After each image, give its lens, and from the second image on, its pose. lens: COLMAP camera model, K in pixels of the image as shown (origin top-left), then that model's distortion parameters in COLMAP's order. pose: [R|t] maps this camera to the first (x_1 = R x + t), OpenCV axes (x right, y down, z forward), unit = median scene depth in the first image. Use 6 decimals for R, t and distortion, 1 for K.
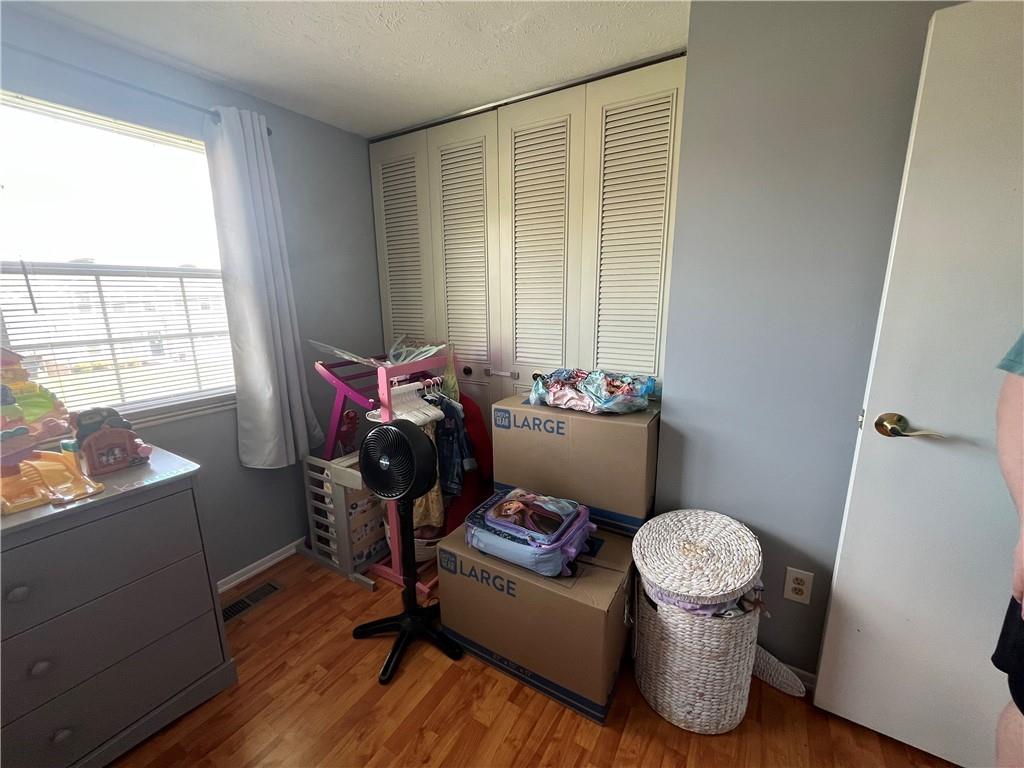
lens RADIAL K [[411.8, 0, 511.7], [0, 411.8, 387.5], [0, 0, 1]] dist [-0.002338, -0.000624]
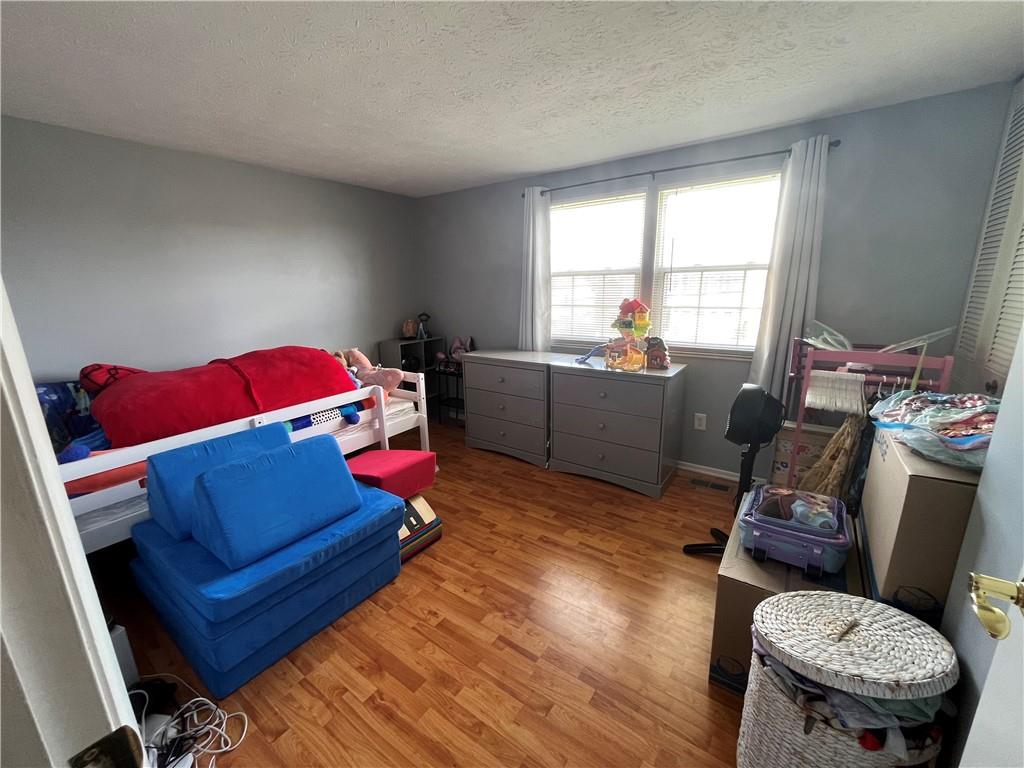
lens RADIAL K [[411.8, 0, 511.7], [0, 411.8, 387.5], [0, 0, 1]] dist [-0.002338, -0.000624]
pose [[-0.076311, 0.249854, -0.965272, 0.896618], [-0.190916, 0.946521, 0.260094, -0.088514], [0.978636, 0.204134, -0.024528, 0.276109]]
